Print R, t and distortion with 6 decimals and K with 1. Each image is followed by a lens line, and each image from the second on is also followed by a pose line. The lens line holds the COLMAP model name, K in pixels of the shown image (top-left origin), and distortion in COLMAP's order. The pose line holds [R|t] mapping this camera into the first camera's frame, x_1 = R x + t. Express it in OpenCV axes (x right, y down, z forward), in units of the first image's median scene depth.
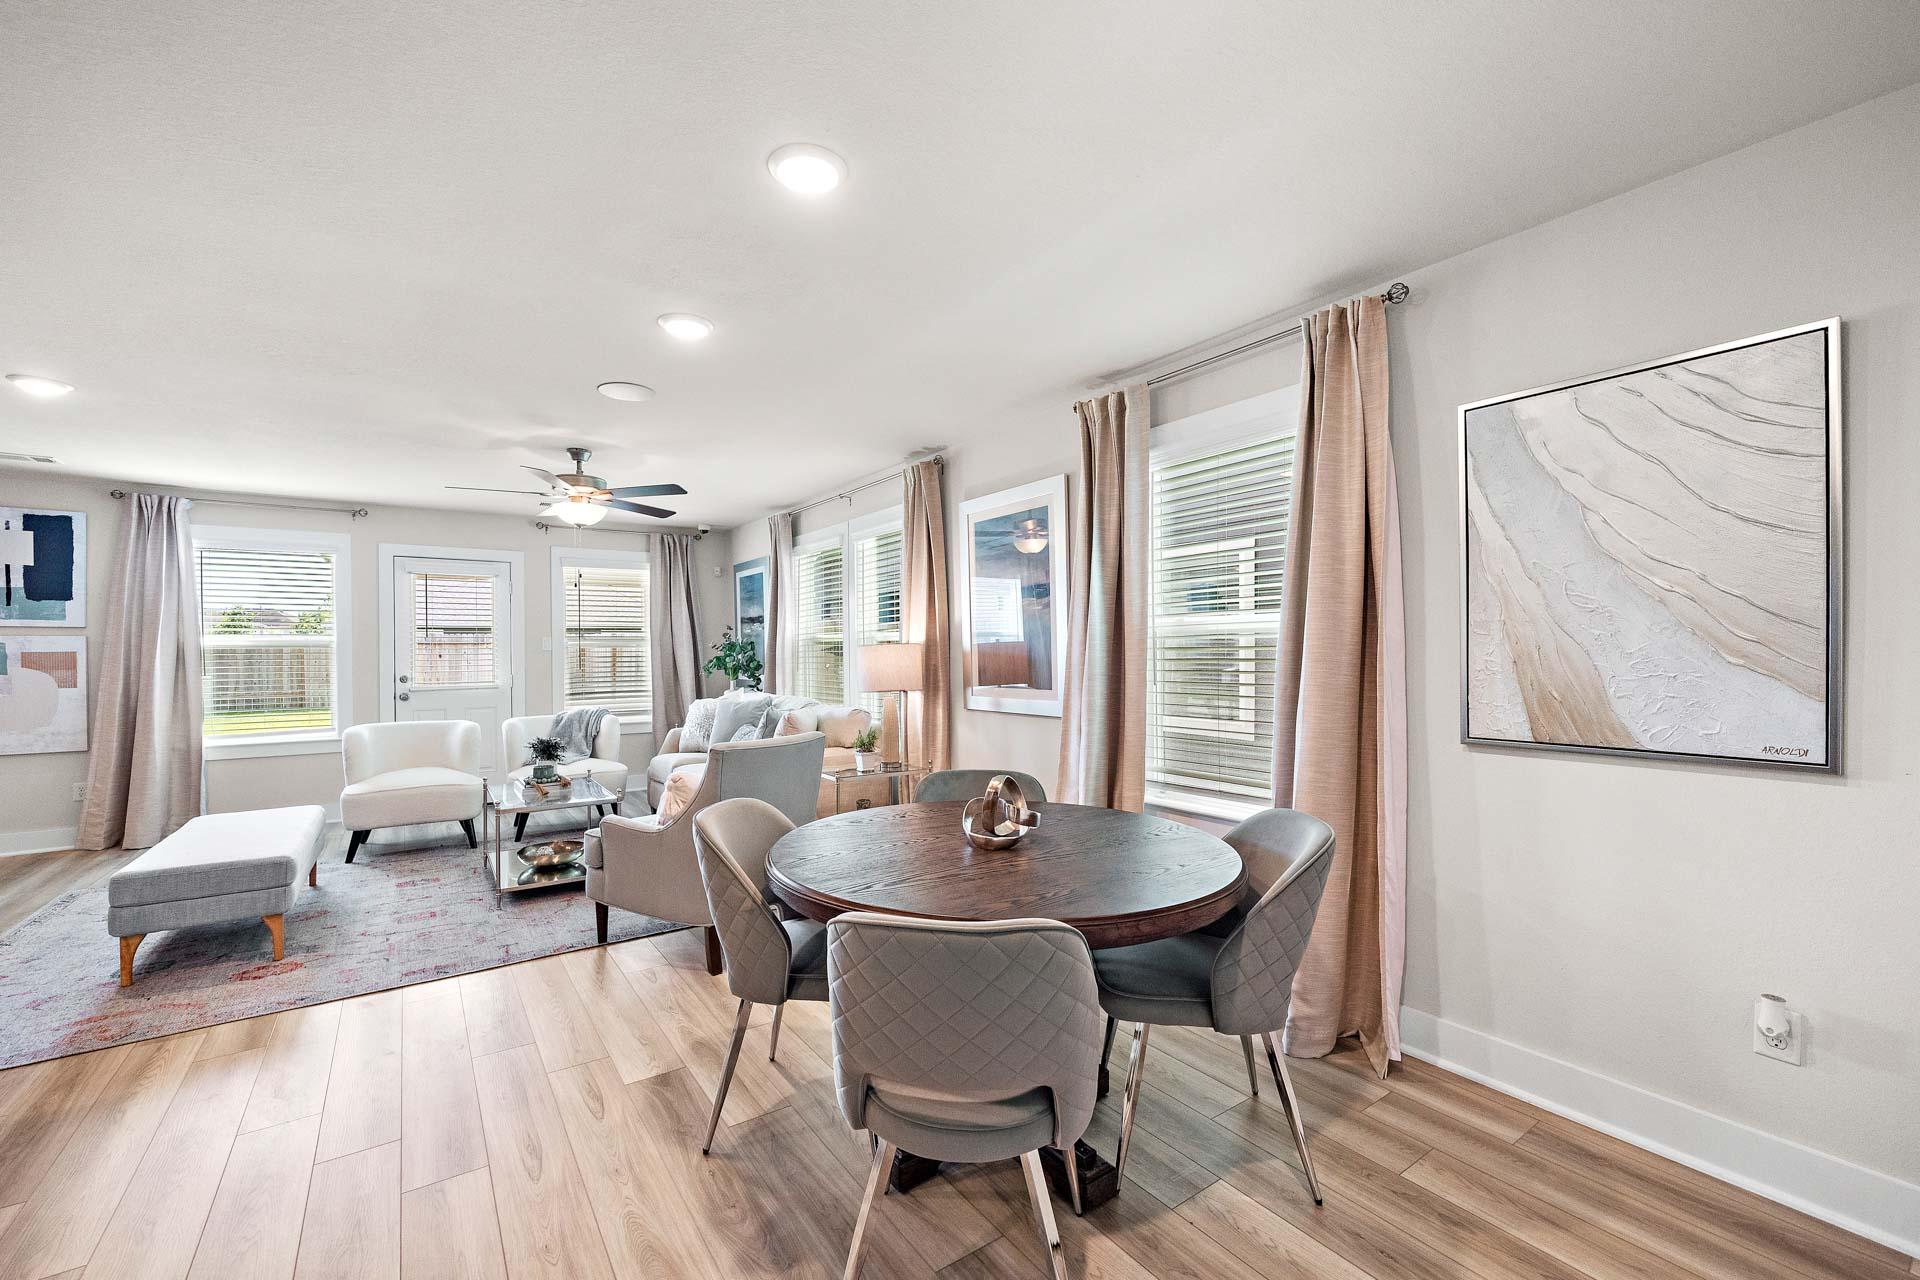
lens RADIAL K [[780.8, 0, 960.0], [0, 780.8, 640.0], [0, 0, 1]] dist [-0.000673, -0.000036]
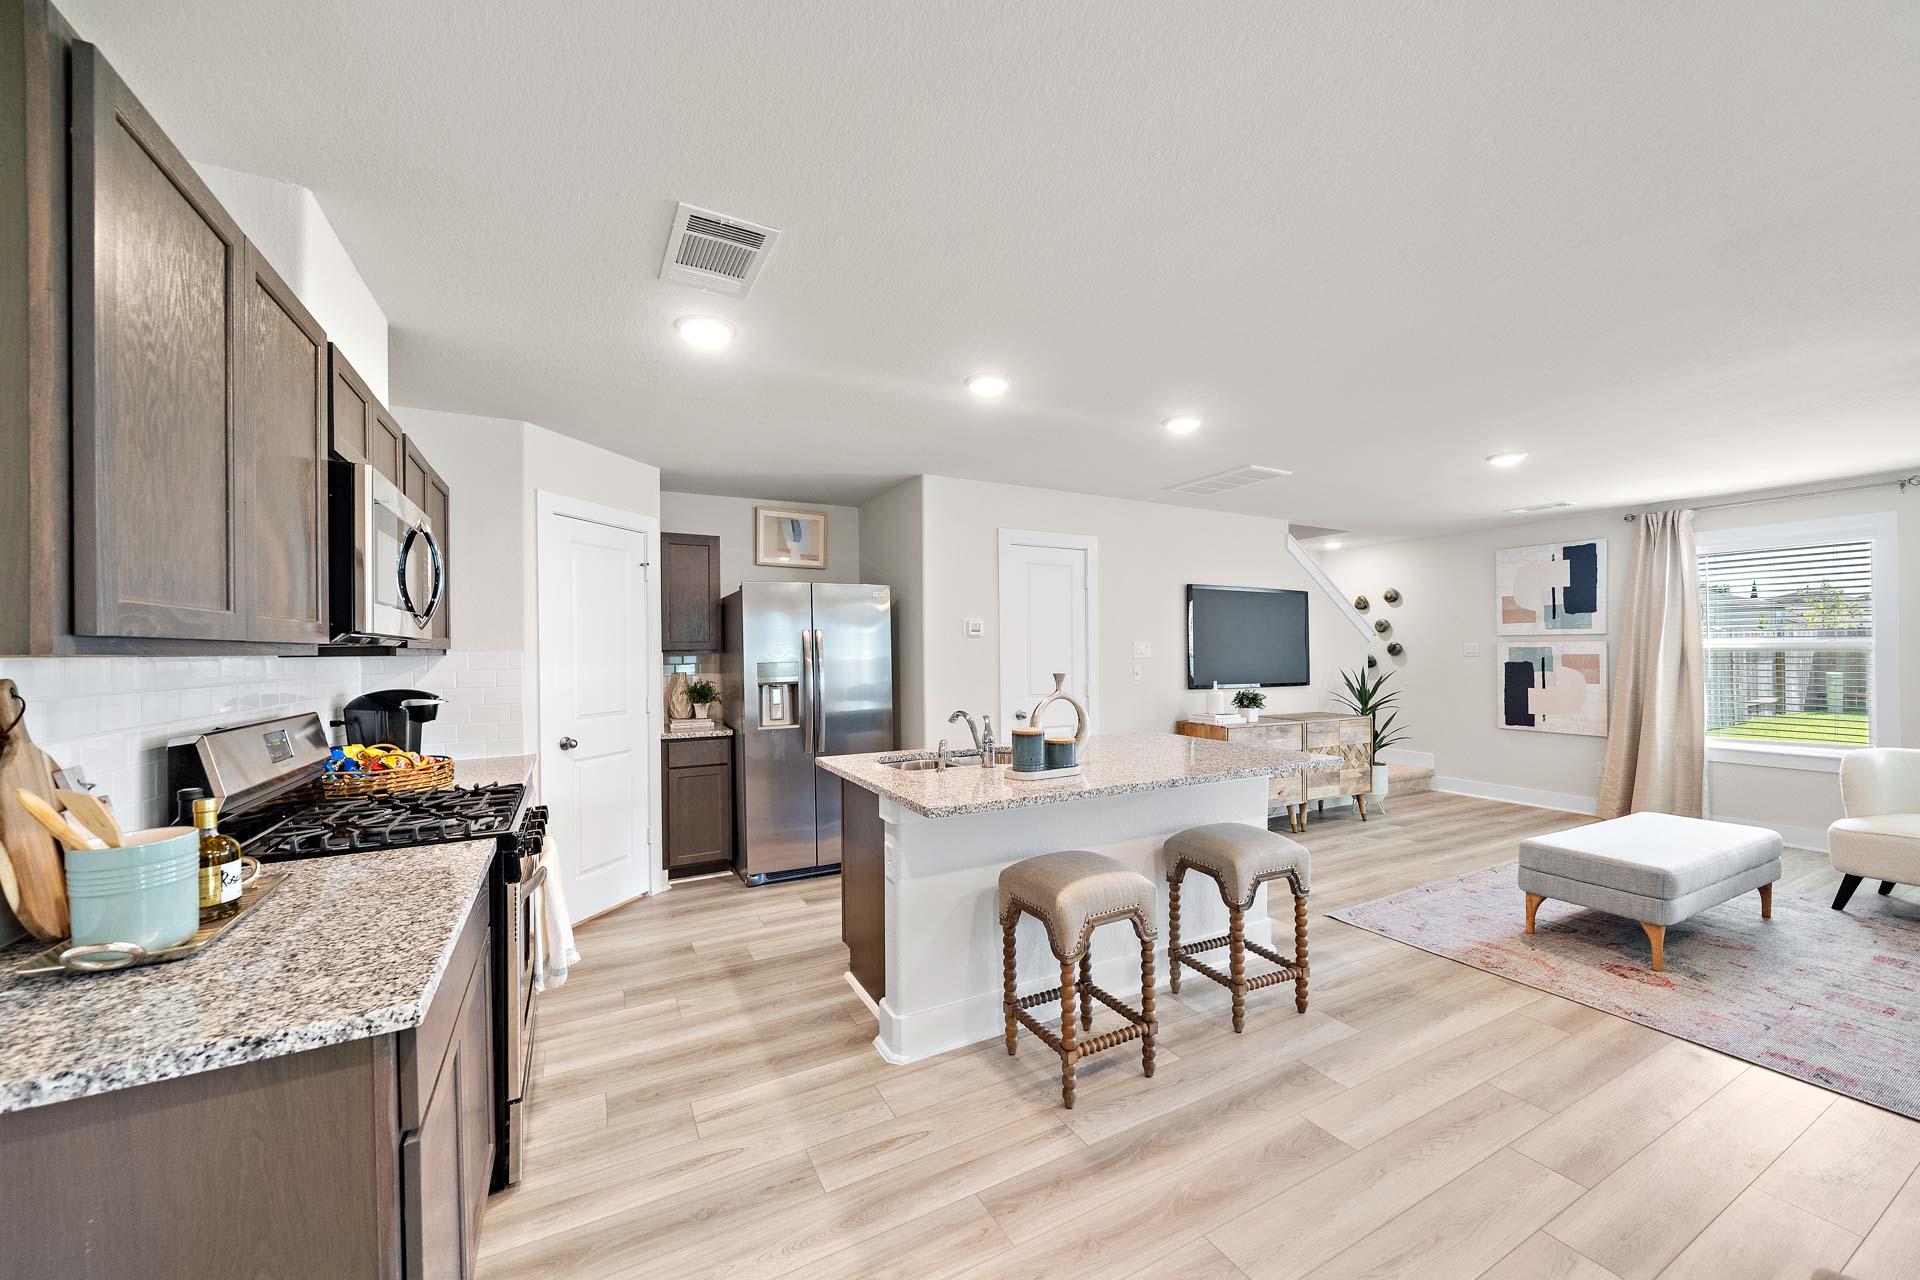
lens RADIAL K [[720.6, 0, 953.0], [0, 720.6, 646.4], [0, 0, 1]] dist [0.000516, 0.000049]
pose [[-0.126388, 0.003950, -0.991973, 0.110836], [0.018385, 0.999830, 0.001639, -0.018283], [0.991811, -0.018030, -0.126439, 0.150415]]
